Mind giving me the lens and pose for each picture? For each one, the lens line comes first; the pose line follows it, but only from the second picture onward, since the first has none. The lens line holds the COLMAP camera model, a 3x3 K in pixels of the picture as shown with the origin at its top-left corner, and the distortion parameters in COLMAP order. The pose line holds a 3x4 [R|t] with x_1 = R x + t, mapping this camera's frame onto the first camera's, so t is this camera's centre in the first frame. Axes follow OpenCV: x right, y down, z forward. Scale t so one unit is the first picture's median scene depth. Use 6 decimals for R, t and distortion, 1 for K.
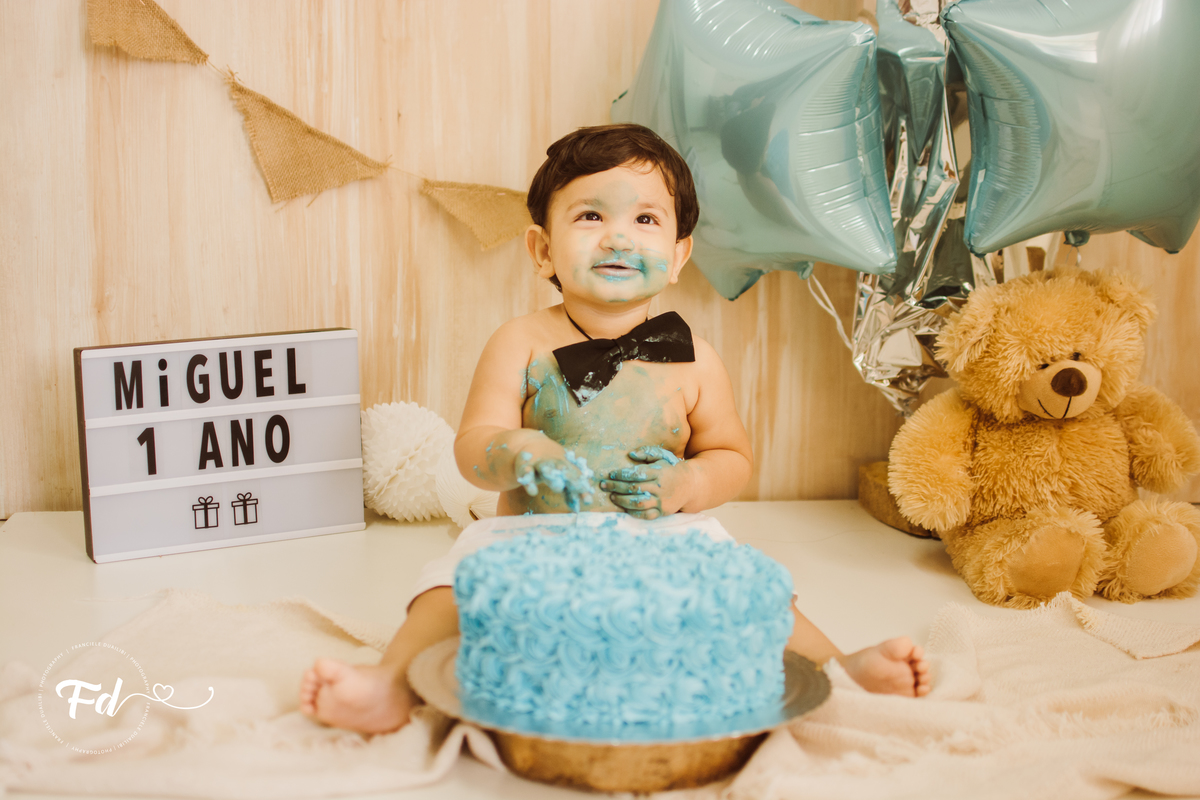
lens RADIAL K [[1823.6, 0, 600.0], [0, 1823.6, 400.0], [0, 0, 1]] dist [-0.185686, 0.059623]
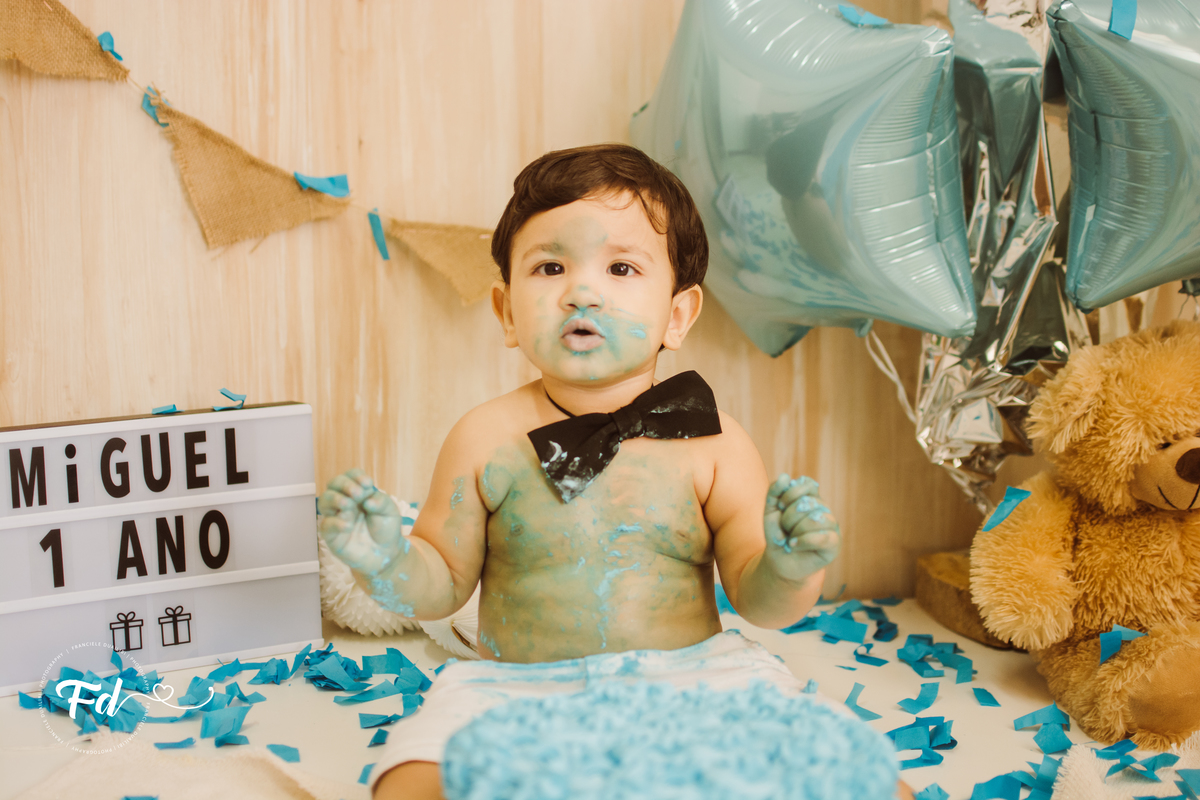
lens RADIAL K [[1823.6, 0, 600.0], [0, 1823.6, 400.0], [0, 0, 1]] dist [-0.185686, 0.059623]
pose [[0.999734, -0.009121, 0.021164, -0.021936], [0.009554, 0.999745, -0.020478, -0.023408], [-0.020972, 0.020675, 0.999566, 0.188737]]
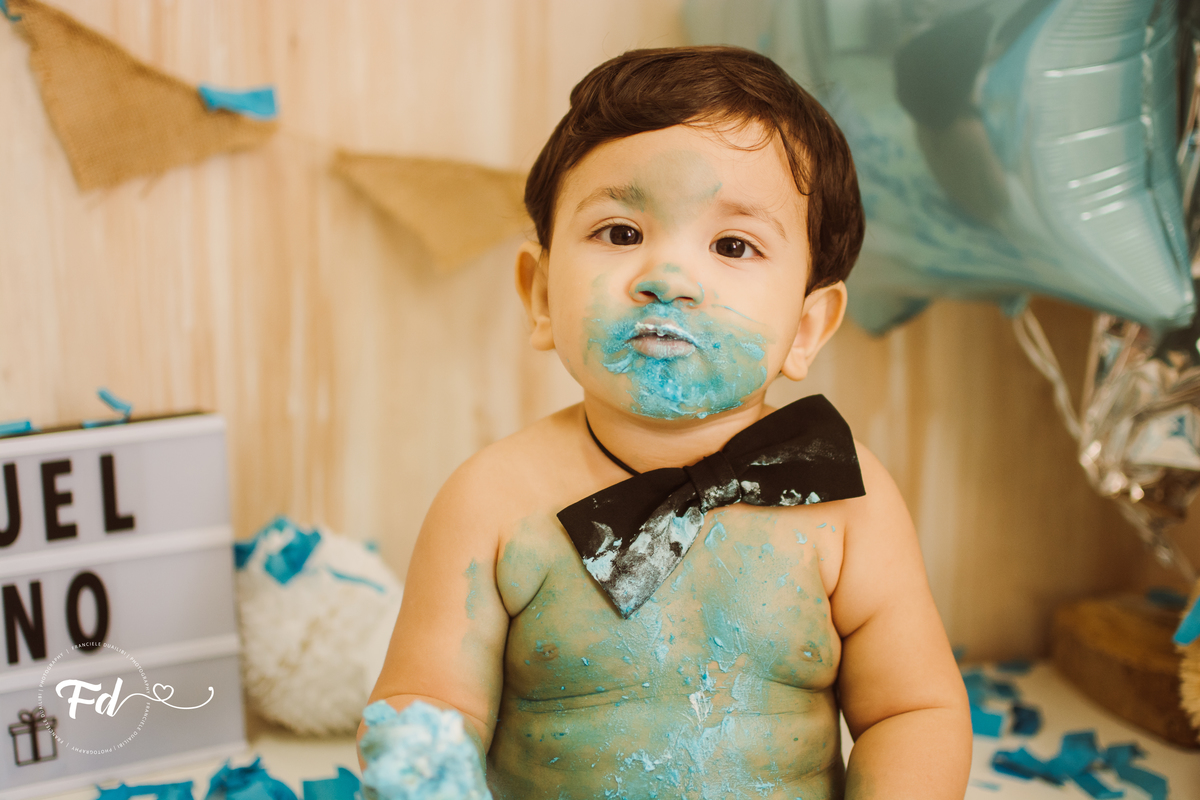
lens RADIAL K [[1823.6, 0, 600.0], [0, 1823.6, 400.0], [0, 0, 1]] dist [-0.185686, 0.059623]
pose [[0.998565, -0.012658, 0.052028, -0.047282], [0.011553, 0.999702, 0.021487, -0.056286], [-0.052284, -0.020855, 0.998414, 0.442981]]
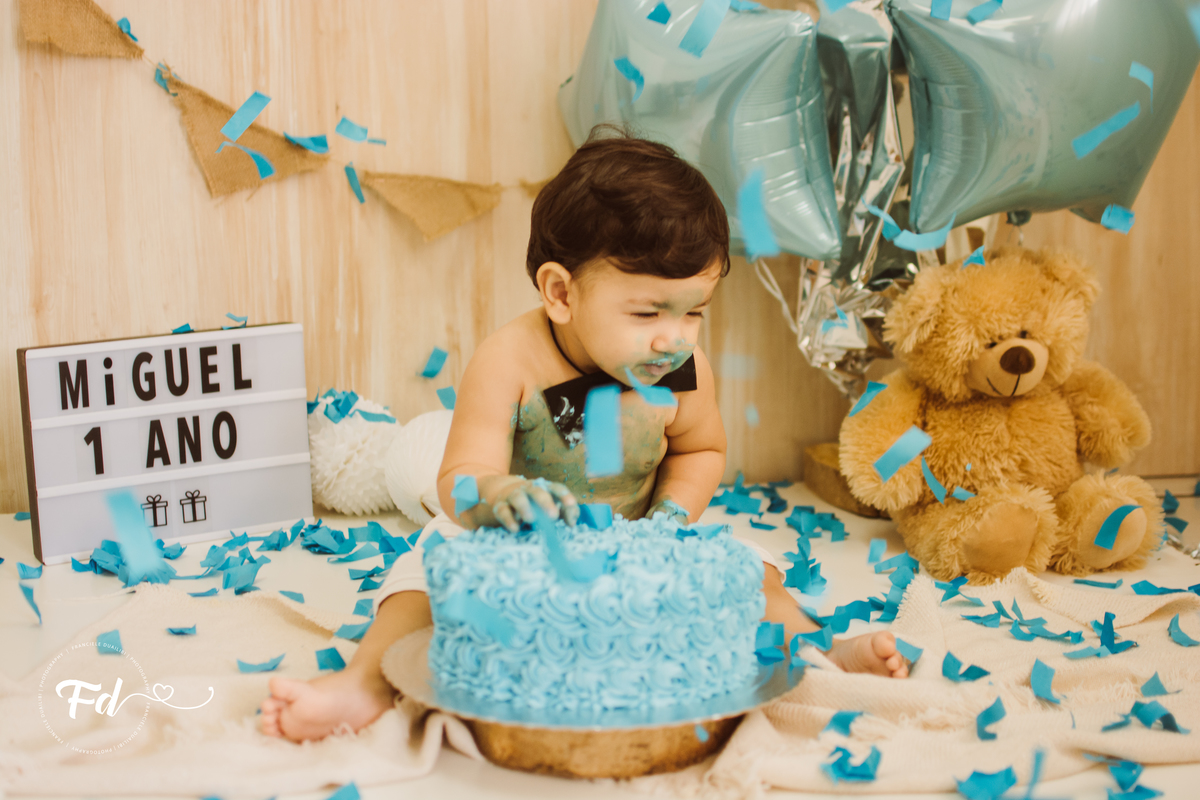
lens RADIAL K [[1823.6, 0, 600.0], [0, 1823.6, 400.0], [0, 0, 1]] dist [-0.185686, 0.059623]
pose [[0.998306, -0.023312, 0.053306, -0.025679], [0.023054, 0.999719, 0.005455, 0.001451], [-0.053418, -0.004217, 0.998563, 0.000562]]
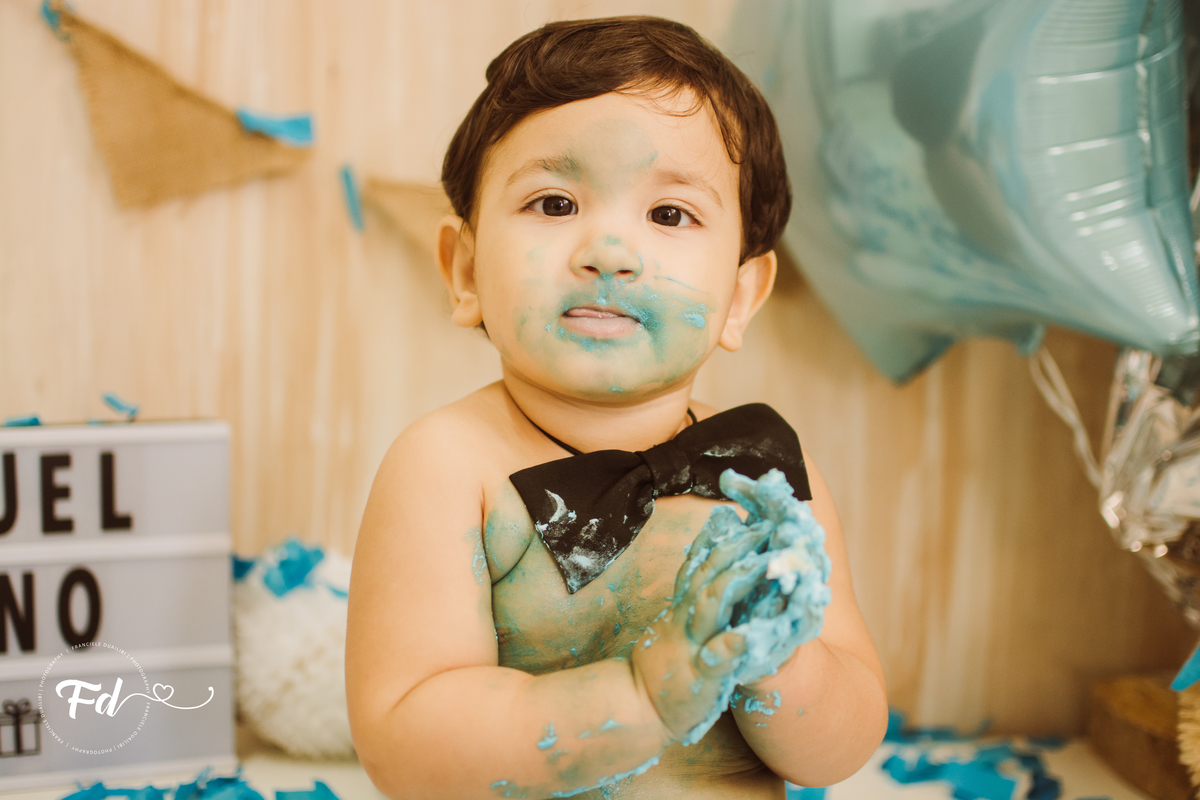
lens RADIAL K [[1823.6, 0, 600.0], [0, 1823.6, 400.0], [0, 0, 1]] dist [-0.185686, 0.059623]
pose [[0.997821, 0.032215, -0.057586, 0.016266], [-0.035935, 0.997254, -0.064761, -0.013842], [0.055341, 0.066689, 0.996238, 0.452166]]
